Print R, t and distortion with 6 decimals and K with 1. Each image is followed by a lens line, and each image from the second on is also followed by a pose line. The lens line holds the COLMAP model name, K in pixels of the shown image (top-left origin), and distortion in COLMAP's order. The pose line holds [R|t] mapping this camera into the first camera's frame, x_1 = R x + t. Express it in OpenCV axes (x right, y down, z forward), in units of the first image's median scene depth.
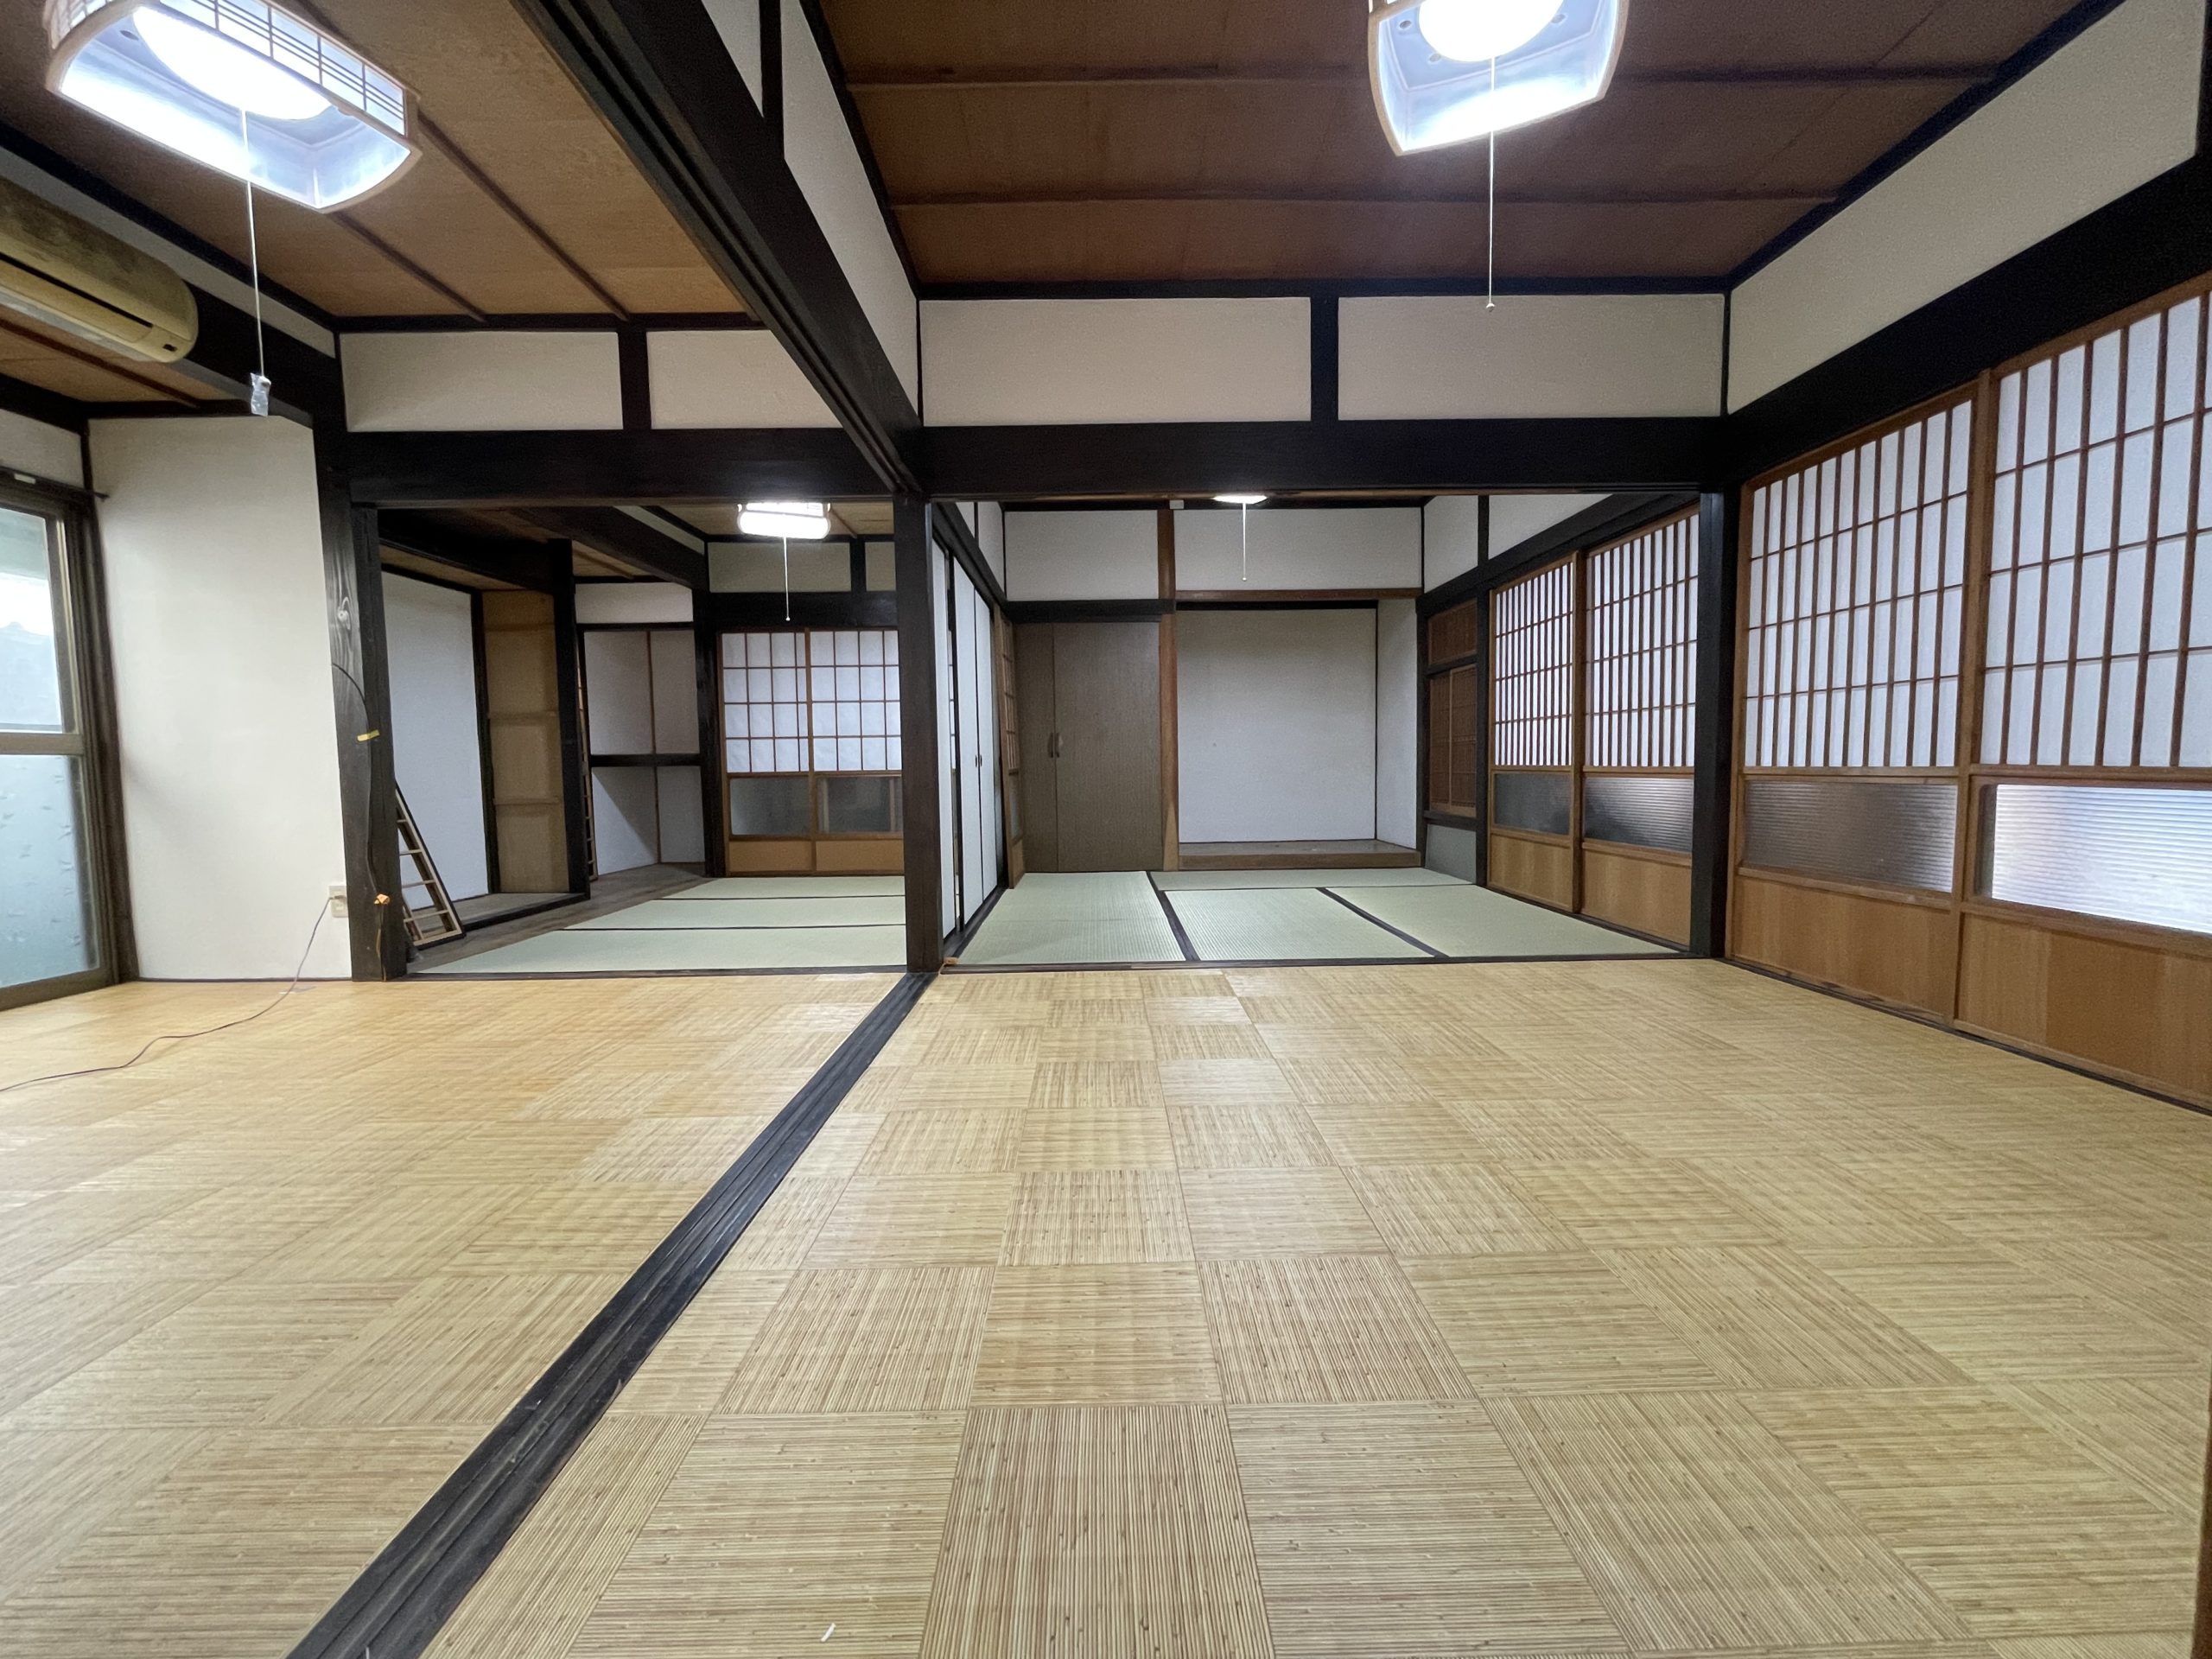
lens RADIAL K [[891.6, 0, 1109.3], [0, 891.6, 834.4], [0, 0, 1]] dist [0.001715, -0.000111]
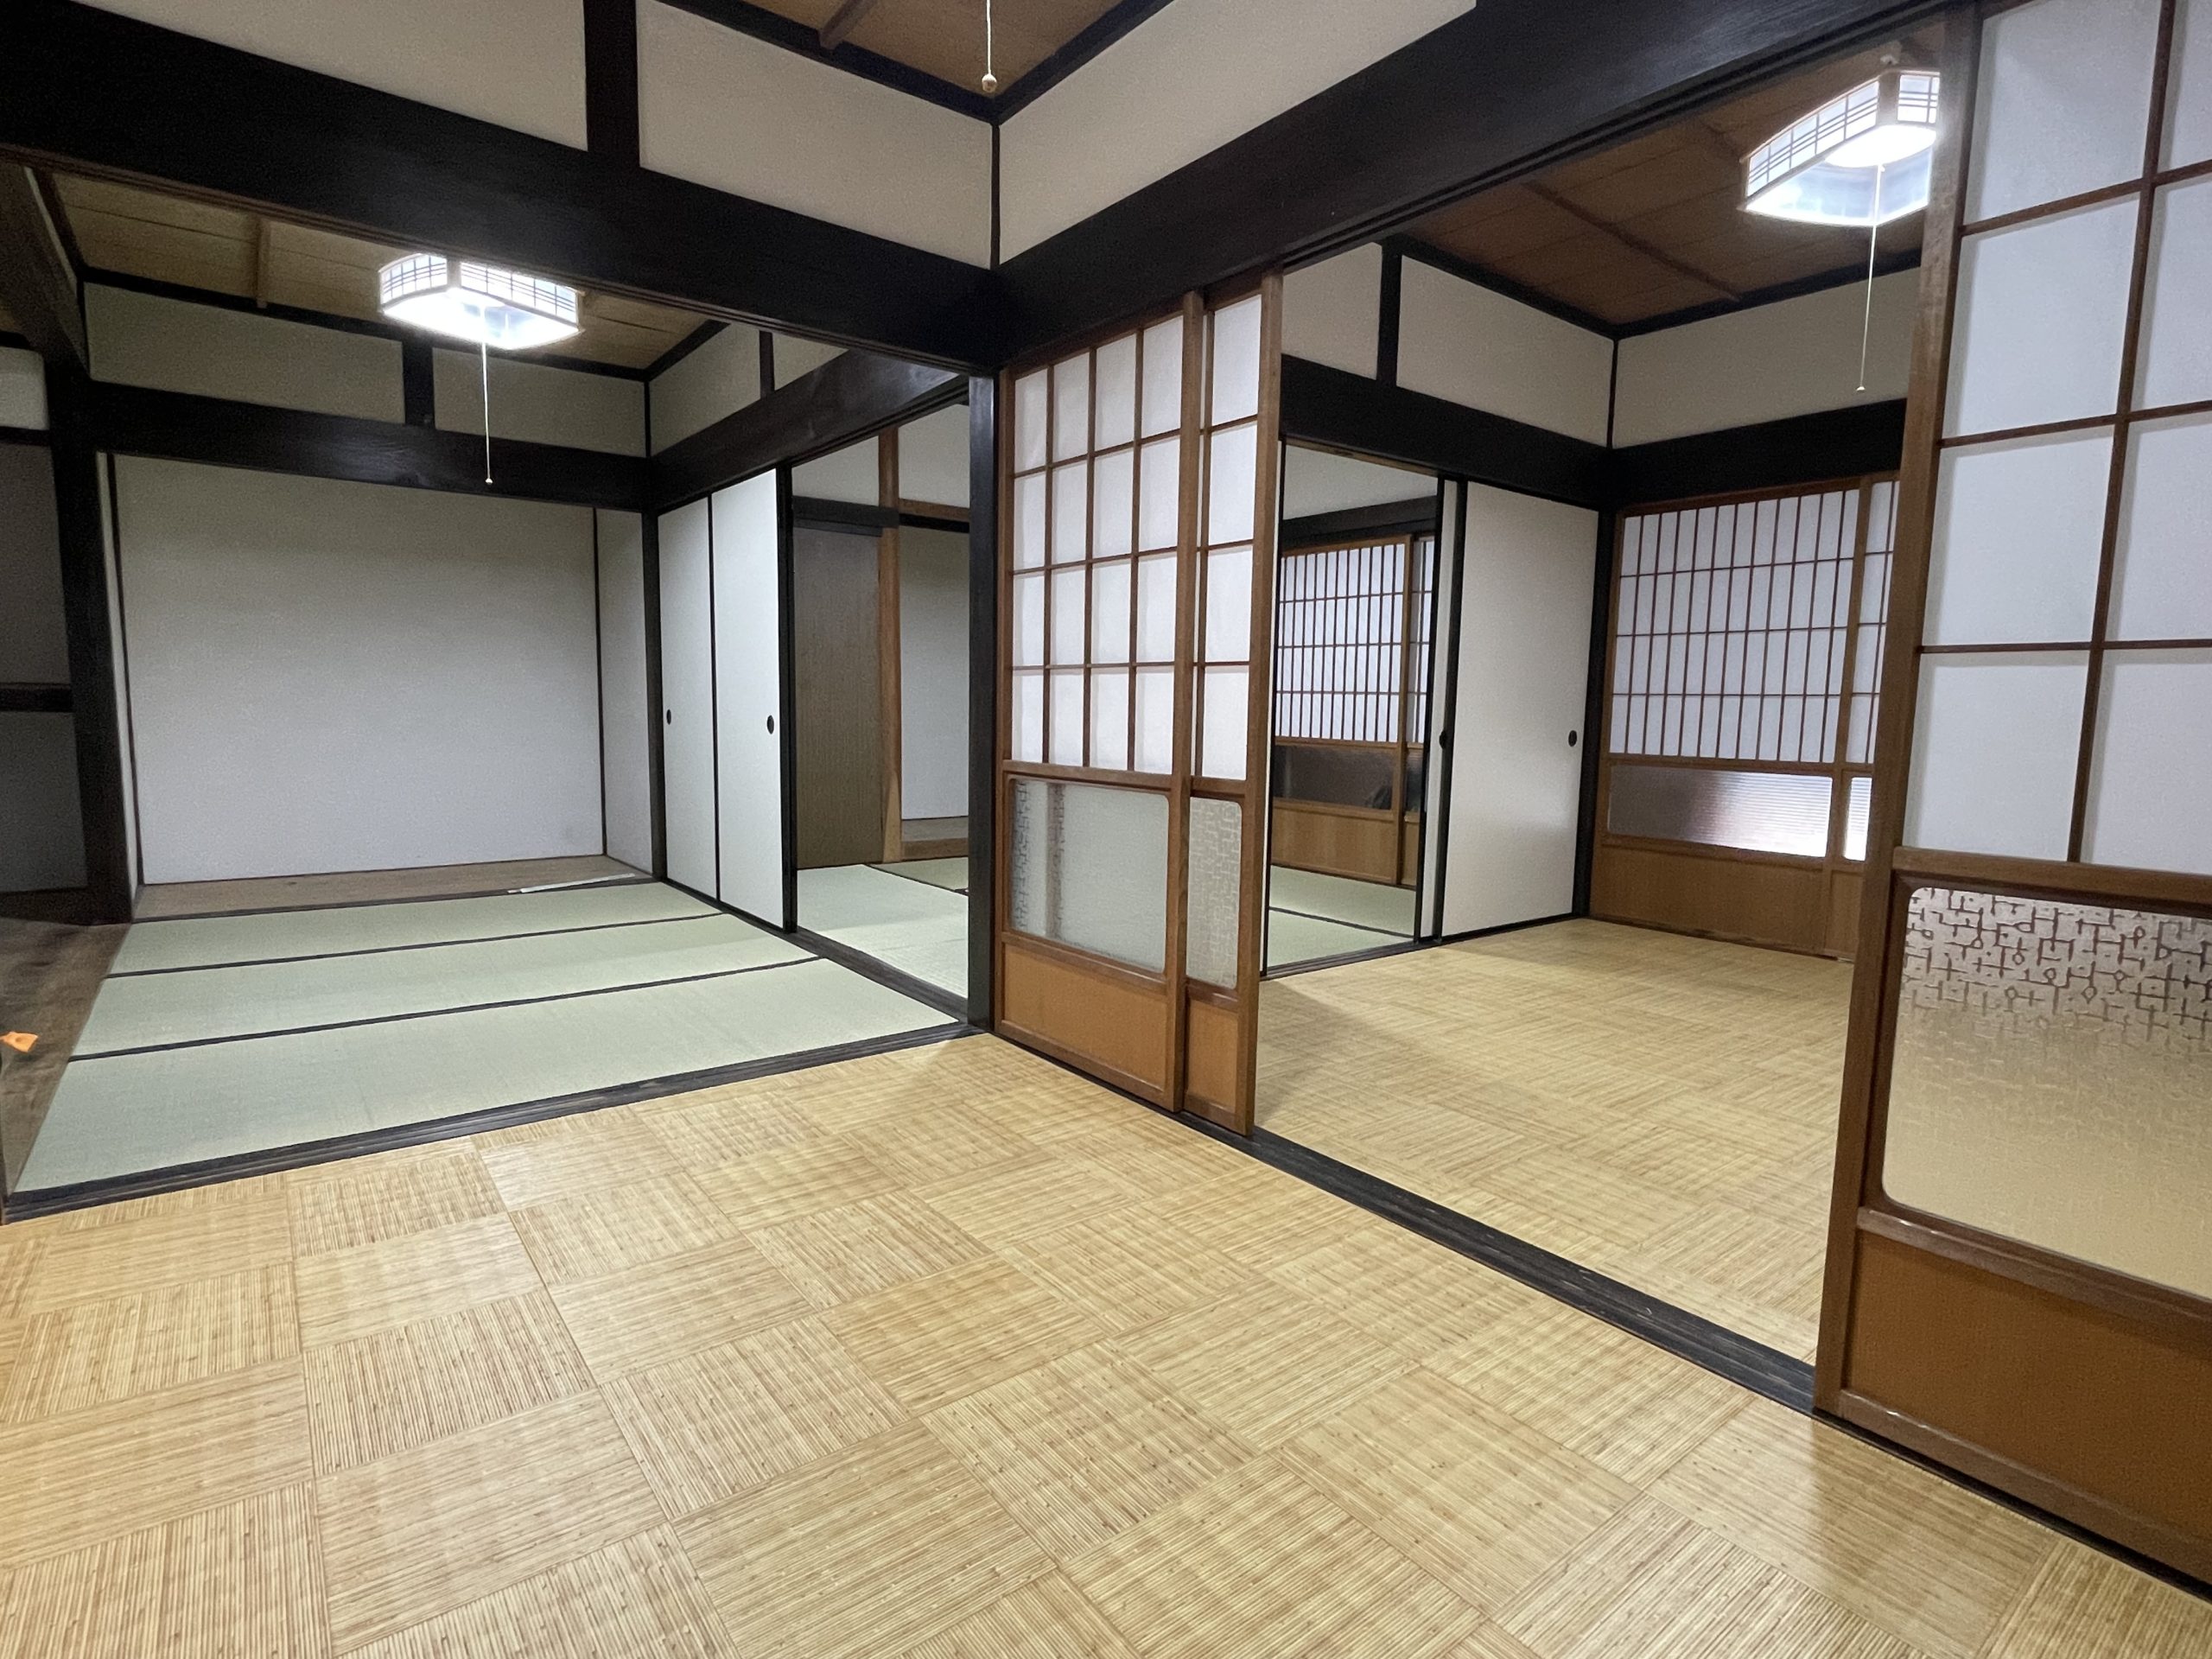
lens RADIAL K [[1122.9, 0, 1105.7], [0, 1122.9, 818.3], [0, 0, 1]] dist [0.015424, 0.000291]
pose [[0.801082, -0.036306, 0.597452, -0.734116], [0.018745, 0.999191, 0.035586, -0.056256], [-0.598261, -0.017308, 0.801115, 0.213386]]
